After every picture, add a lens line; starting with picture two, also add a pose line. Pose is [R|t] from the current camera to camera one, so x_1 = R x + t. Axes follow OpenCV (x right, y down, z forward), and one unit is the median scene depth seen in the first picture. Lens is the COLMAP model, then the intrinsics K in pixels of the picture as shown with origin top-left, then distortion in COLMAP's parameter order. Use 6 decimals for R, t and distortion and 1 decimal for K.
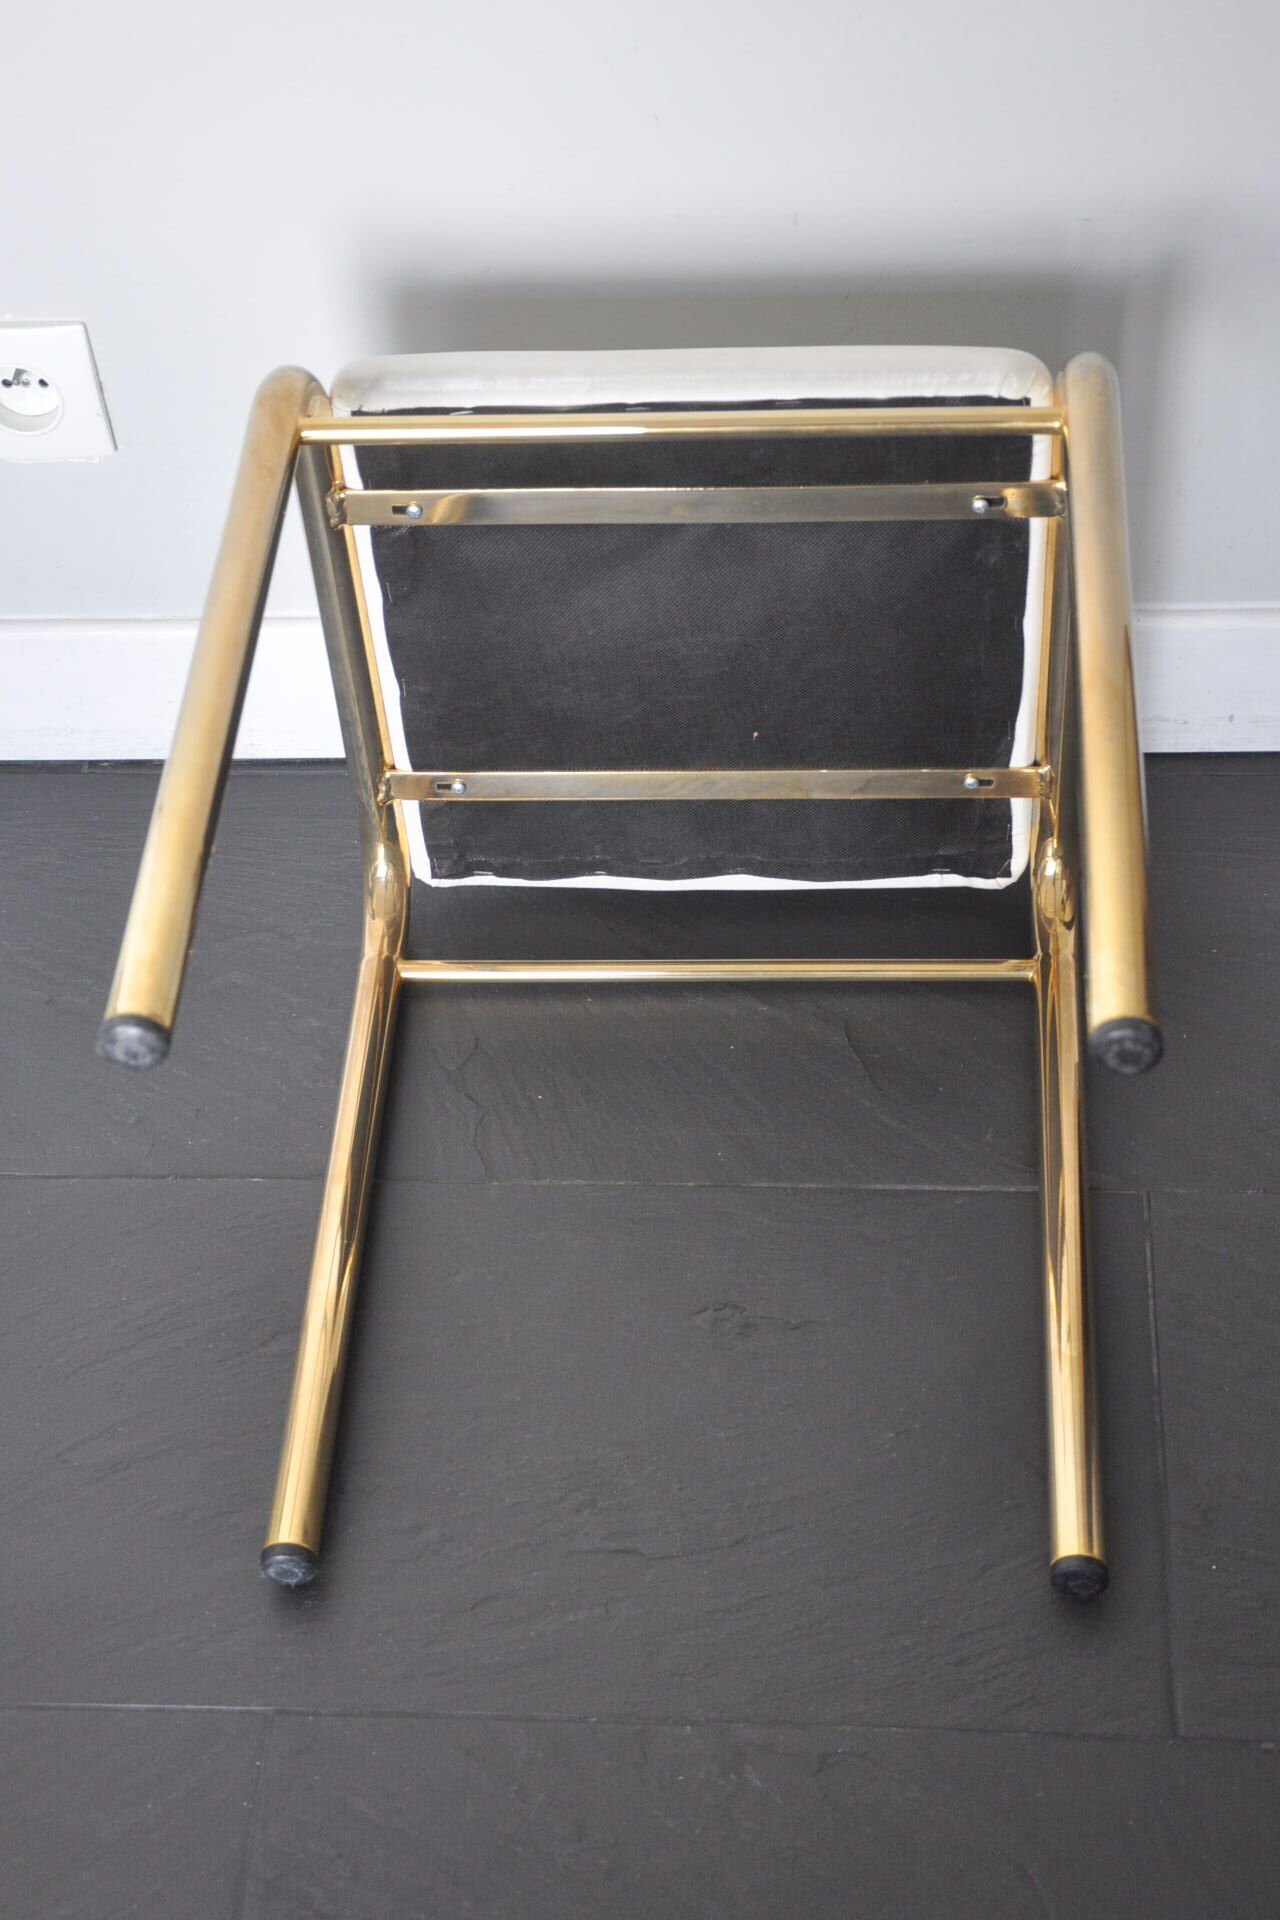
lens RADIAL K [[2946.5, 0, 665.7], [0, 2946.5, 1046.2], [0, 0, 1]] dist [0.036674, 0.709715]
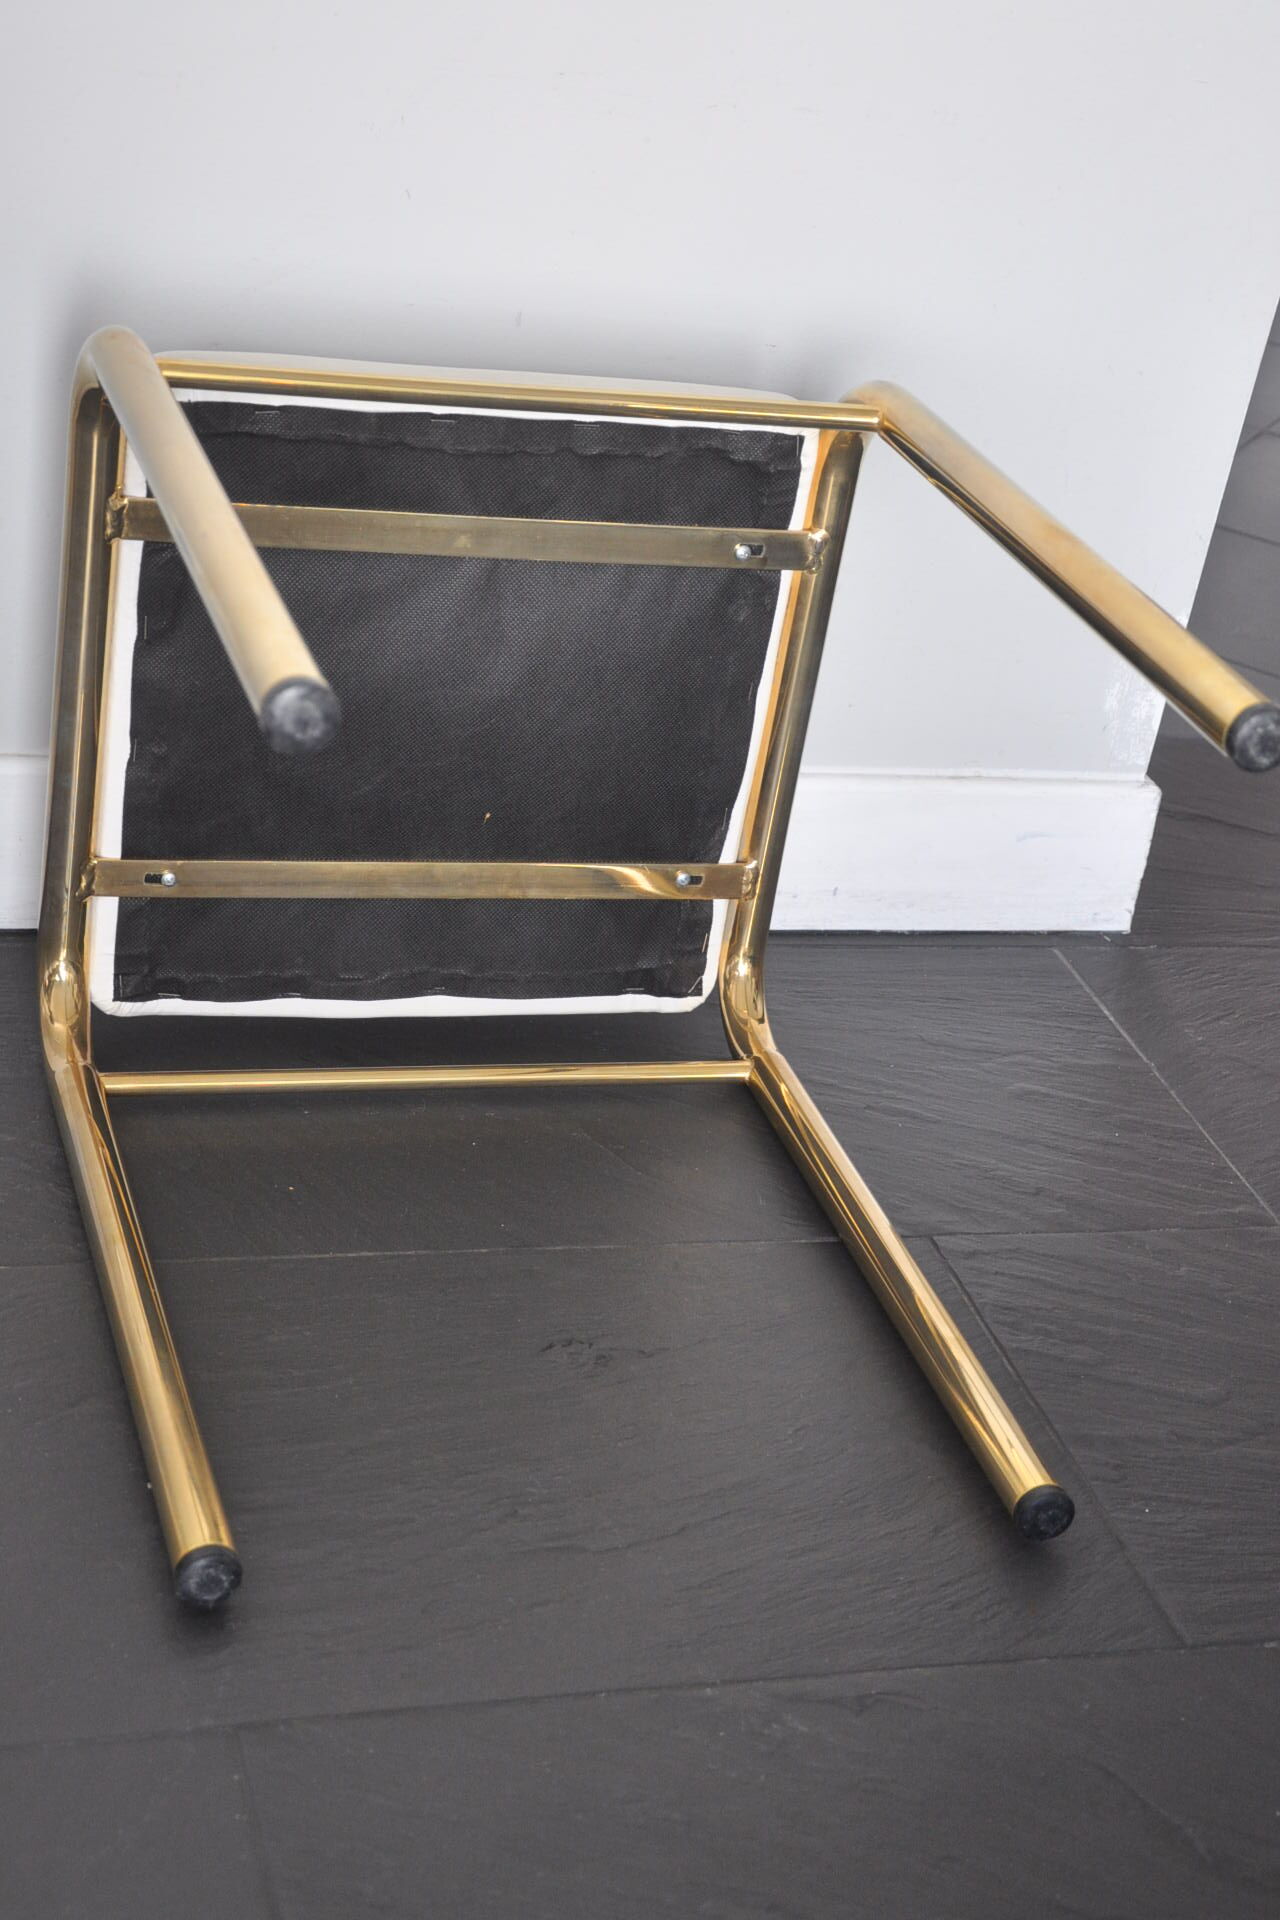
lens RADIAL K [[2946.5, 0, 665.7], [0, 2946.5, 1046.2], [0, 0, 1]] dist [0.036674, 0.709715]
pose [[0.912041, 0.009194, 0.409996, -0.311534], [0.124863, 0.946057, -0.298973, 0.262926], [-0.390628, 0.323869, 0.861695, 0.152731]]
